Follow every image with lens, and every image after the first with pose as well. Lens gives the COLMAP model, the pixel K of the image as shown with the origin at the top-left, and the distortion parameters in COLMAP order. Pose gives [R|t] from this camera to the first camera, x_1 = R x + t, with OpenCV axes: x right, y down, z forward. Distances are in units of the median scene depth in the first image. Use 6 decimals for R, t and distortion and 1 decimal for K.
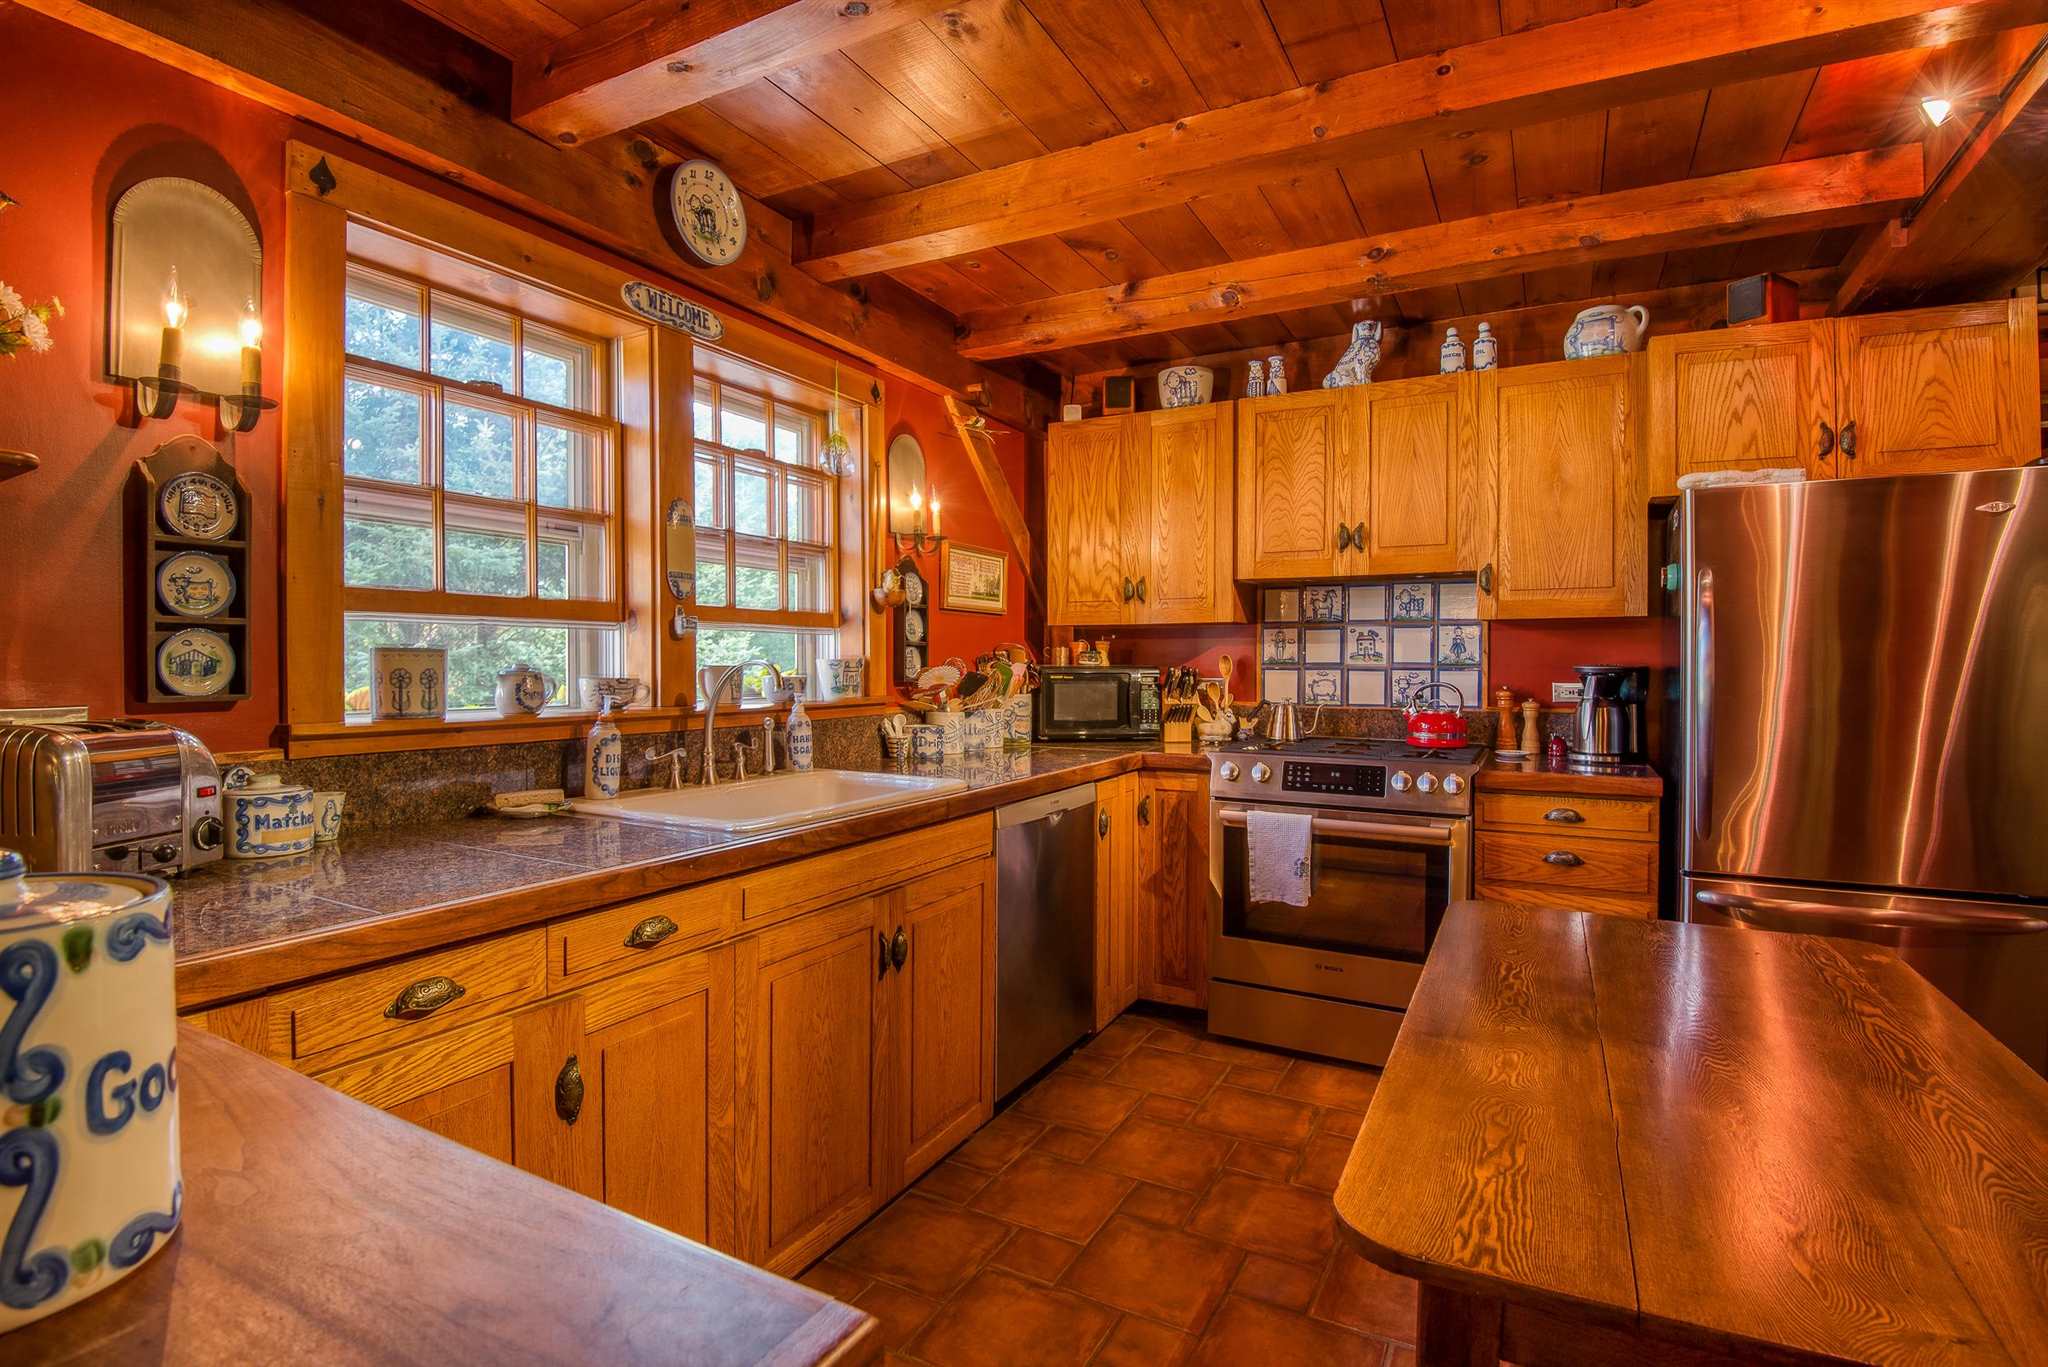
lens RADIAL K [[1003.9, 0, 1086.7], [0, 1003.9, 712.0], [0, 0, 1]] dist [-0.018378, -0.015930]
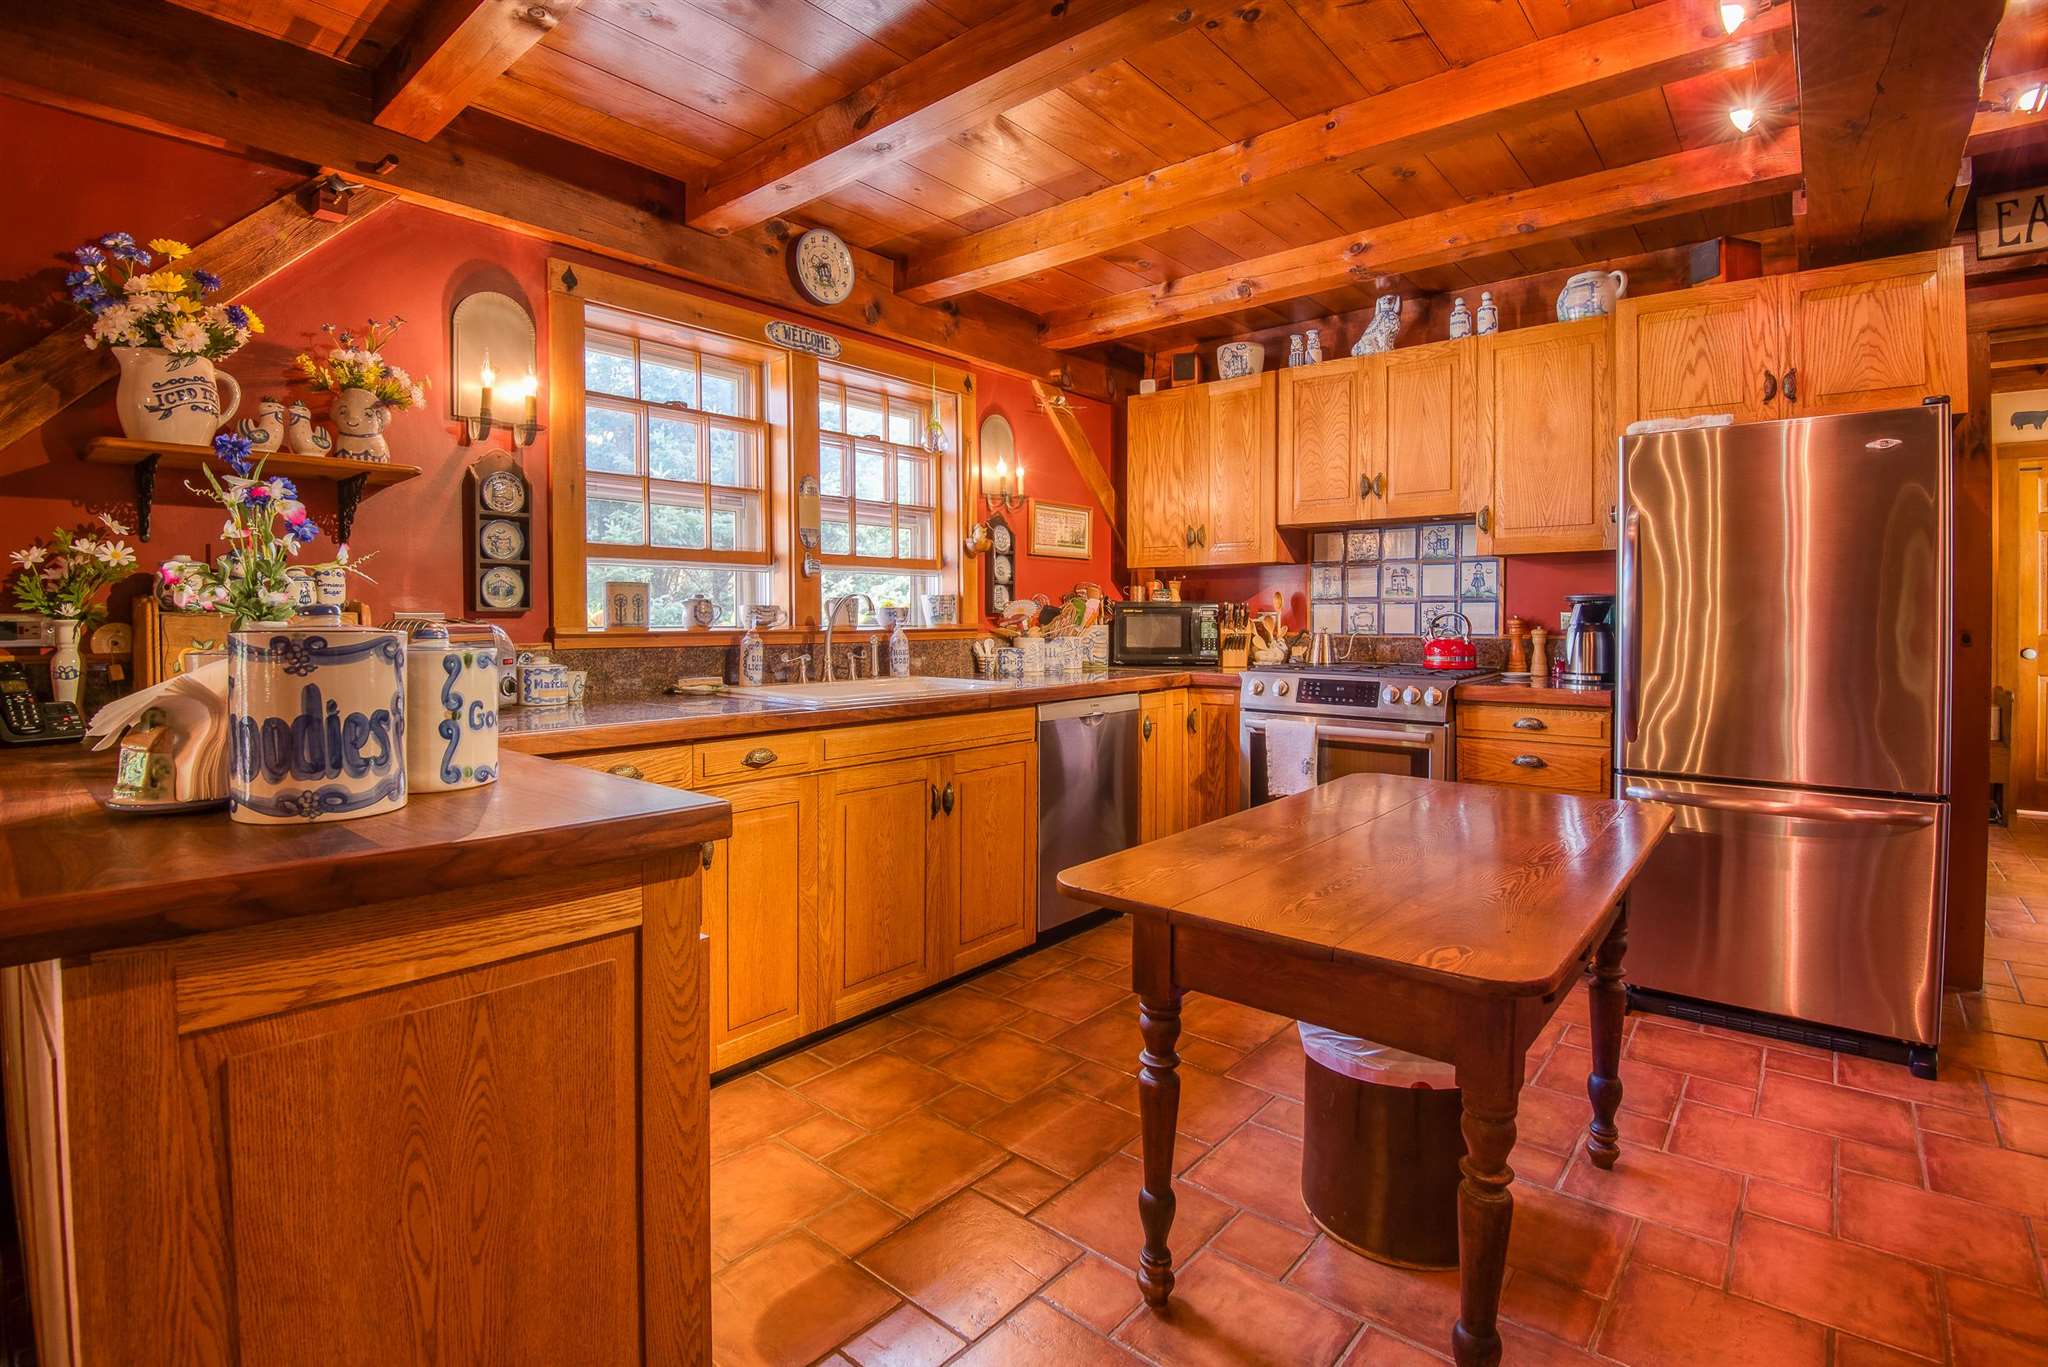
lens RADIAL K [[943.9, 0, 1038.6], [0, 943.9, 674.7], [0, 0, 1]] dist [-0.015679, -0.018428]
pose [[0.976726, 0.009831, -0.214268, 0.165370], [-0.005980, 0.999809, 0.018611, 0.032026], [0.214410, -0.016896, 0.976598, -0.186432]]
